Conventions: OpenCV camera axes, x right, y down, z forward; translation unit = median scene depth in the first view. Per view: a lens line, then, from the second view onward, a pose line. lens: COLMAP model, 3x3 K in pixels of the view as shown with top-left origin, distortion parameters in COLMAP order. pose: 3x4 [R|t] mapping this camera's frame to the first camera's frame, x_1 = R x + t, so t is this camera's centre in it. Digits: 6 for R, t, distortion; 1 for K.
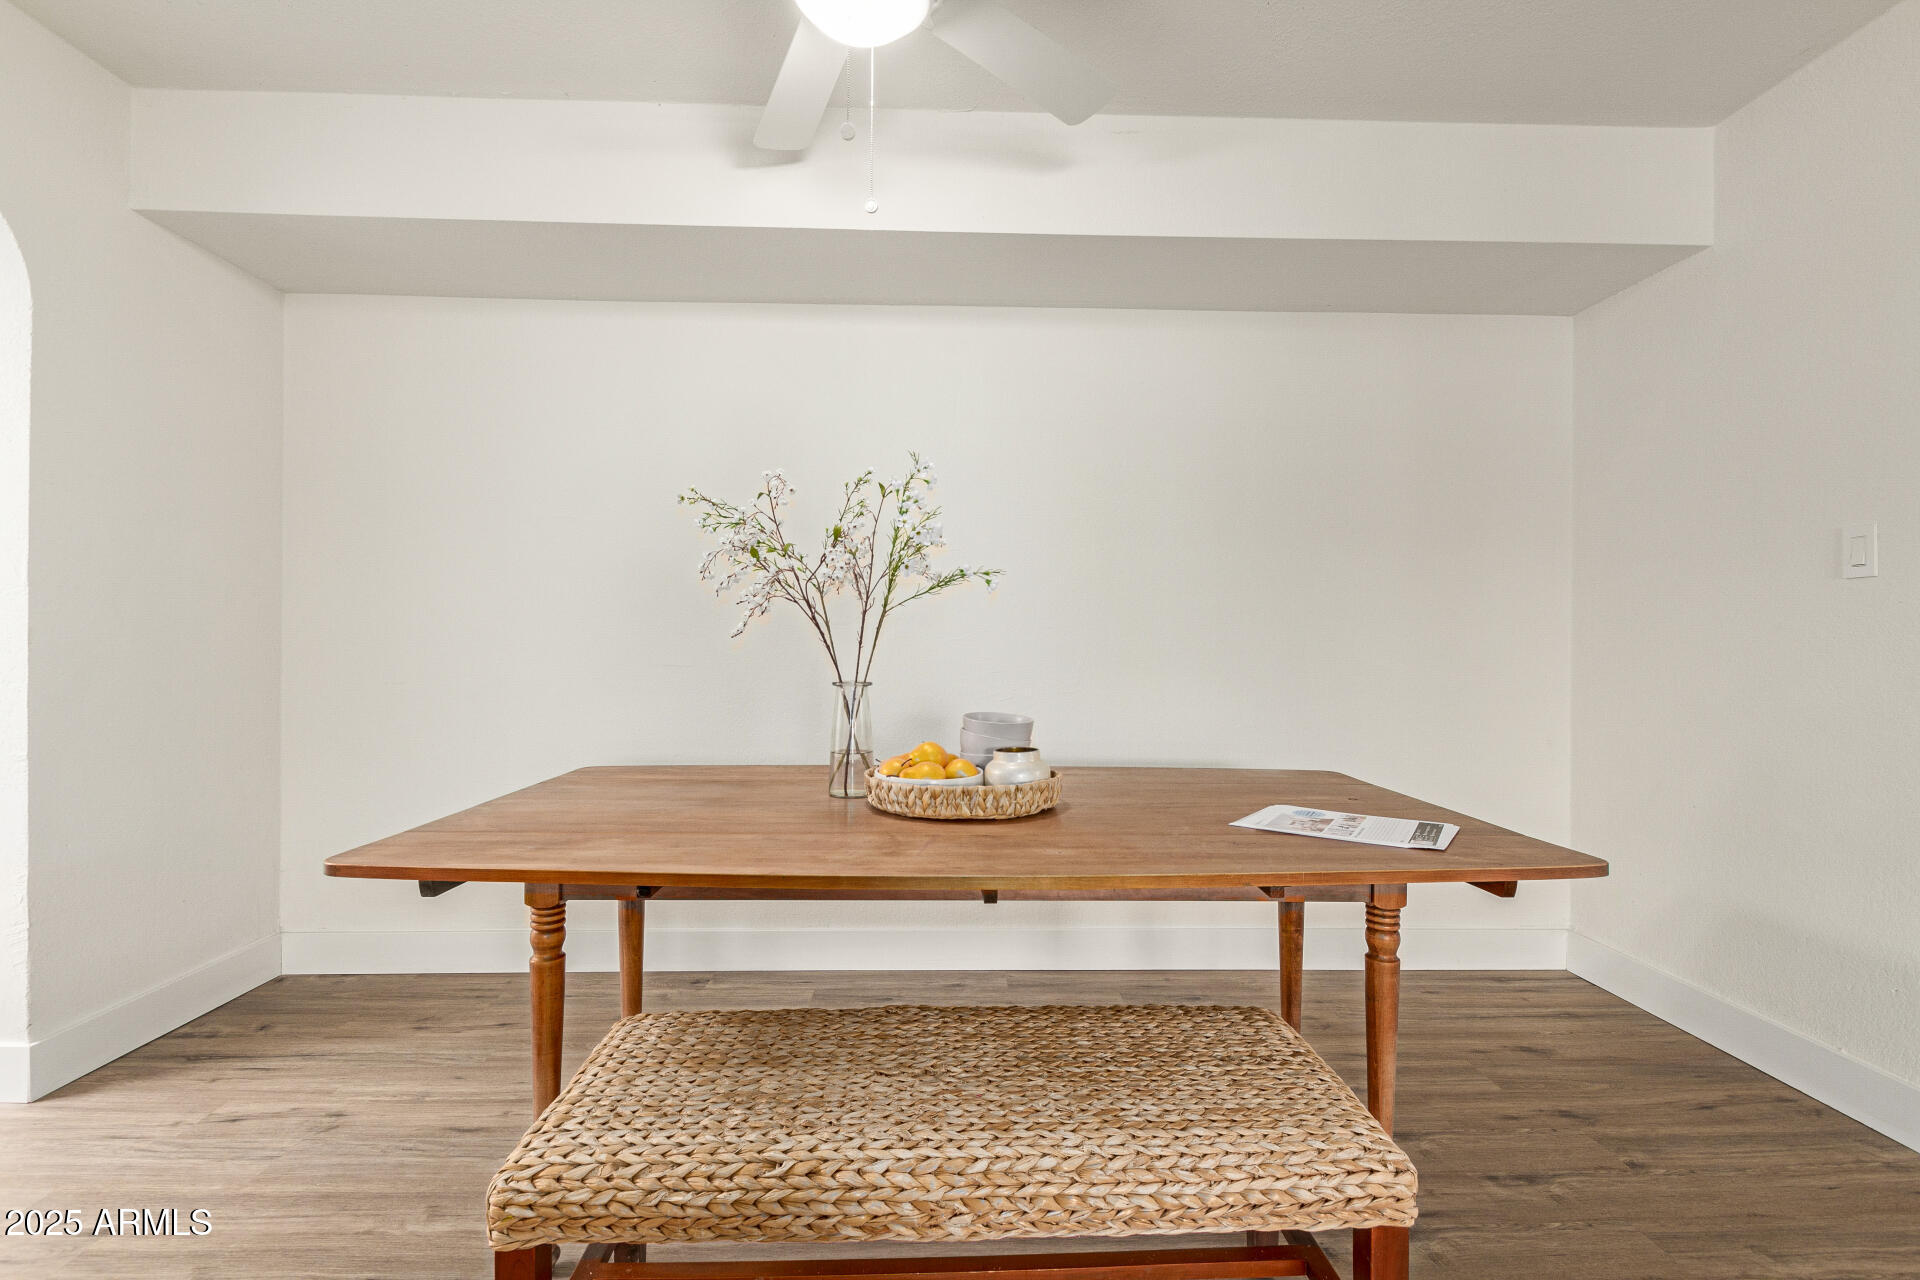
lens RADIAL K [[879.0, 0, 966.8], [0, 879.0, 637.5], [0, 0, 1]] dist [-0.003838, -0.000808]
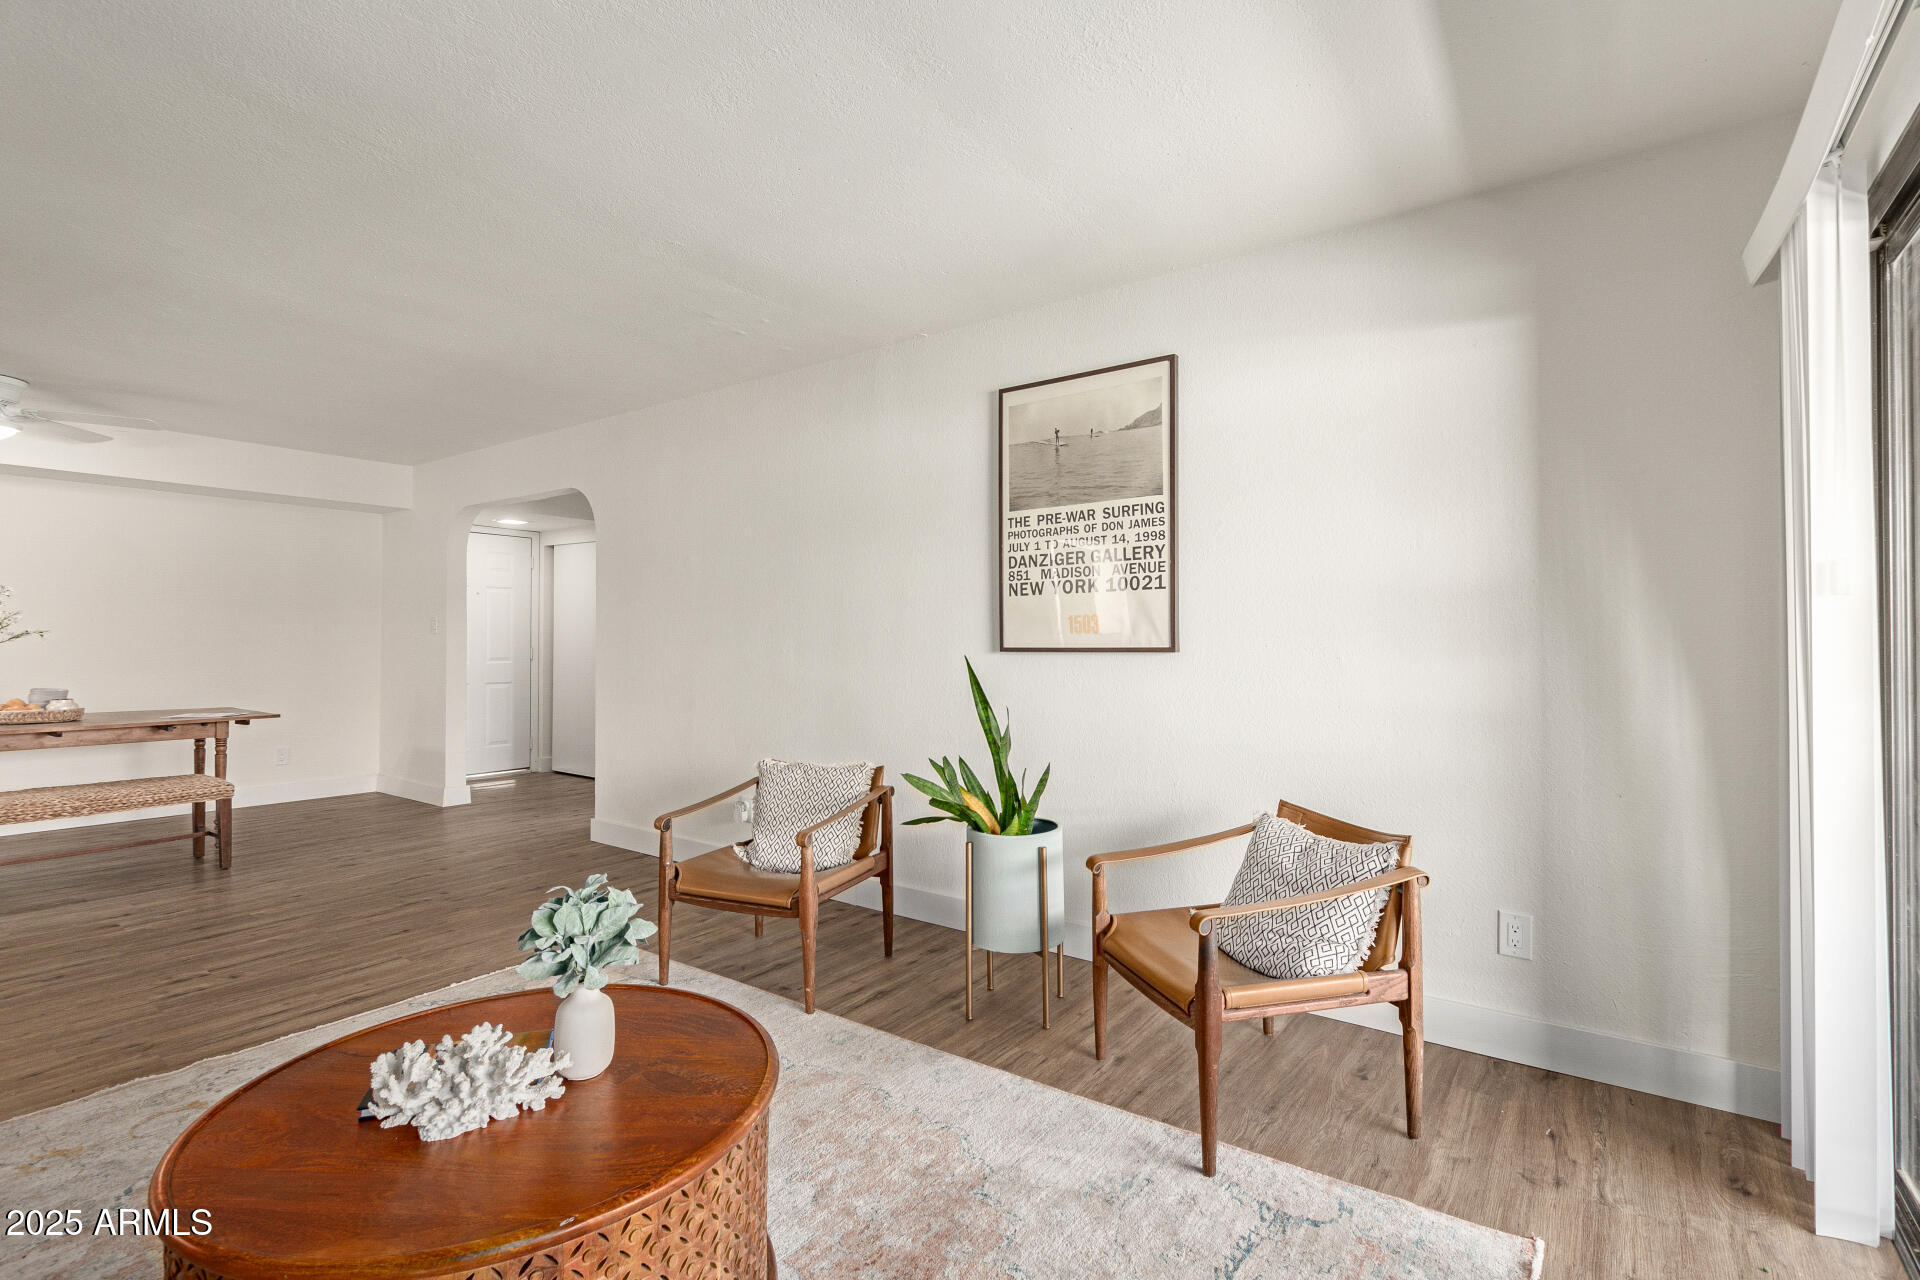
lens RADIAL K [[879.0, 0, 966.8], [0, 879.0, 637.5], [0, 0, 1]] dist [-0.003838, -0.000808]
pose [[0.612080, -0.001185, 0.790795, -0.342525], [0.000100, 0.999999, 0.001421, -0.064774], [-0.790796, -0.000790, 0.612079, -2.683984]]
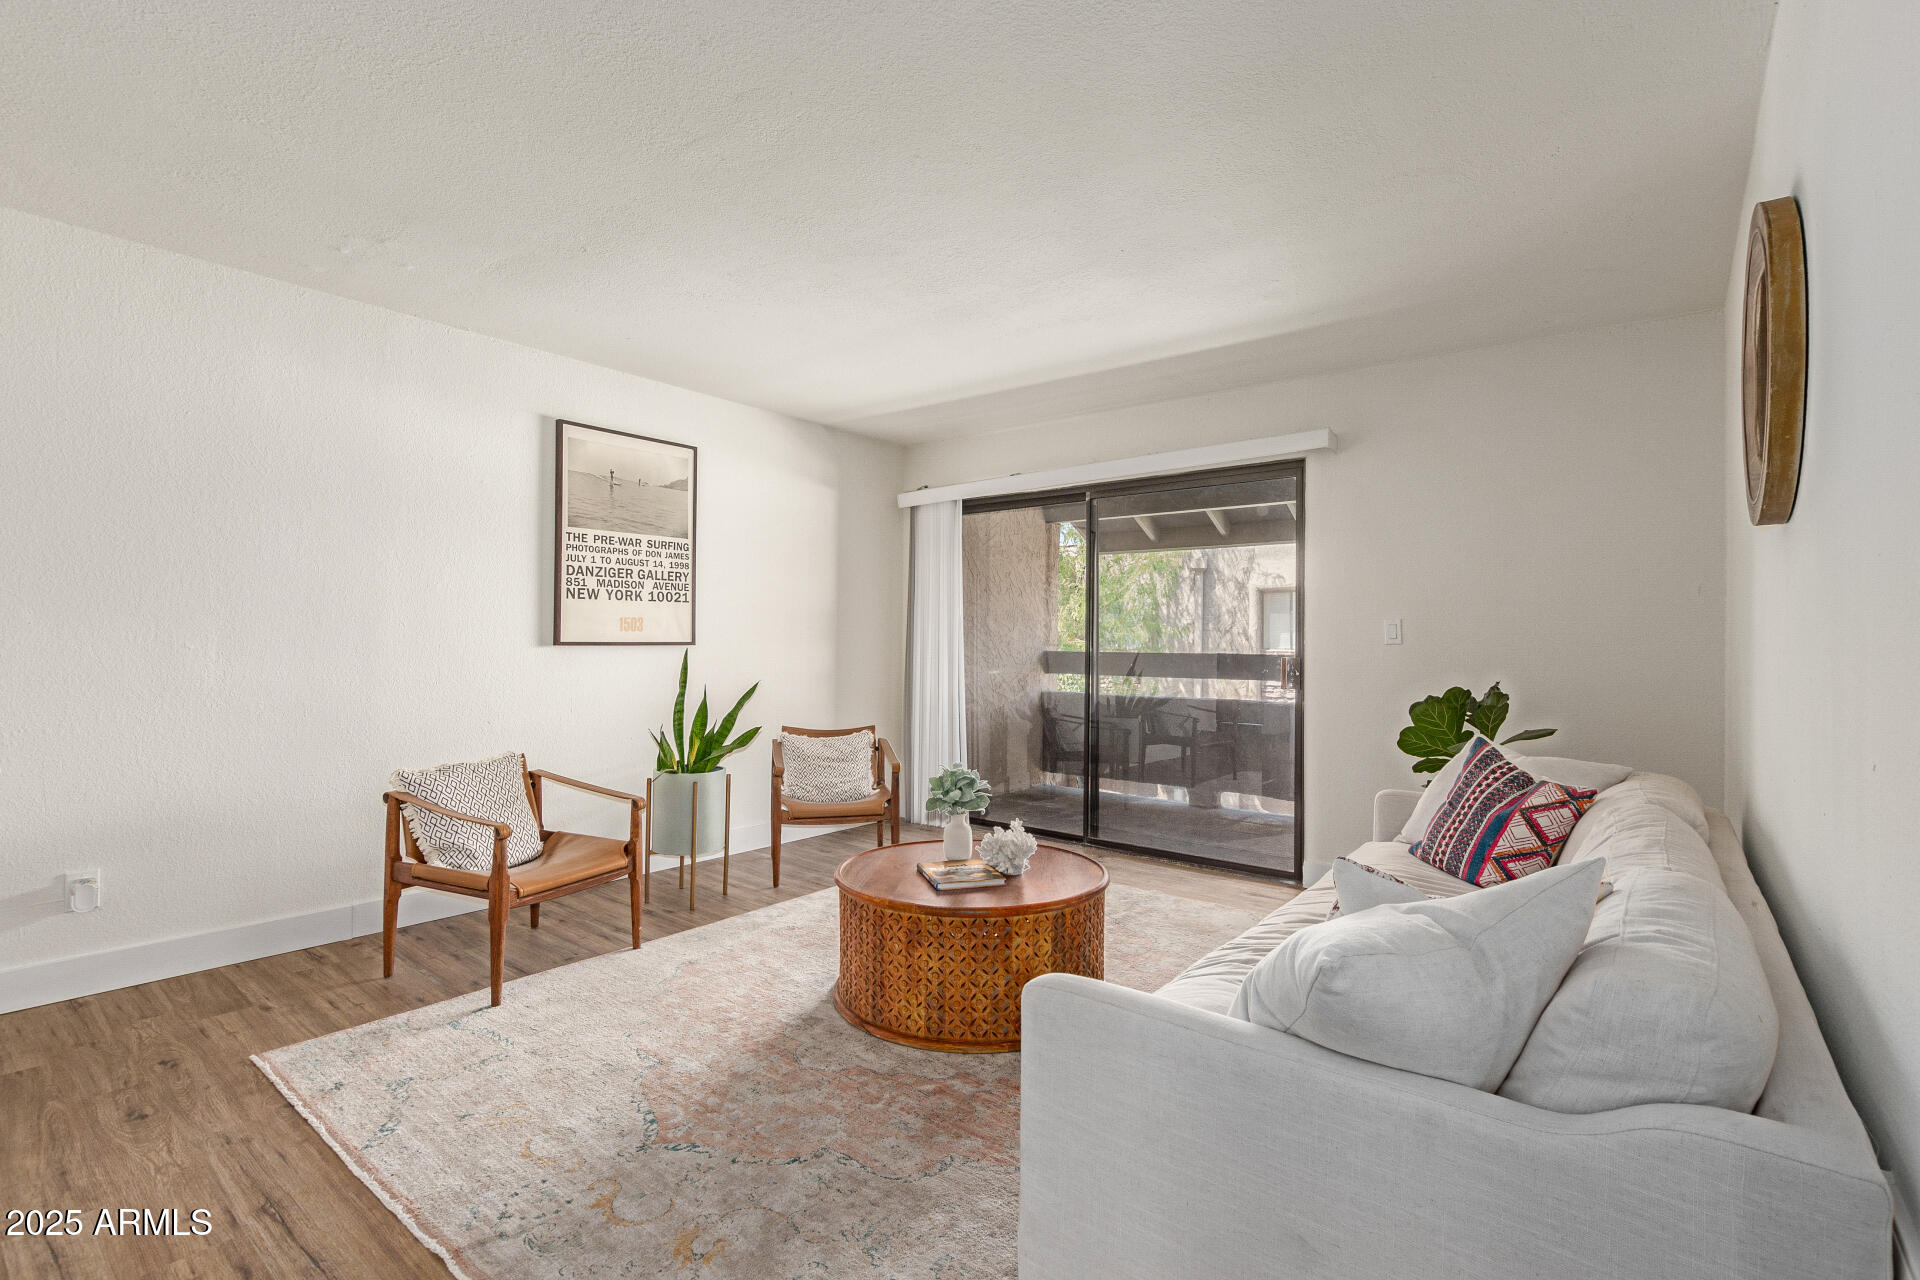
lens RADIAL K [[879.0, 0, 966.8], [0, 879.0, 637.5], [0, 0, 1]] dist [-0.003838, -0.000808]
pose [[-0.759945, -0.012890, 0.649859, -1.002356], [-0.018333, 0.999831, -0.001607, -0.066563], [-0.649728, -0.013135, -0.760053, -0.591306]]
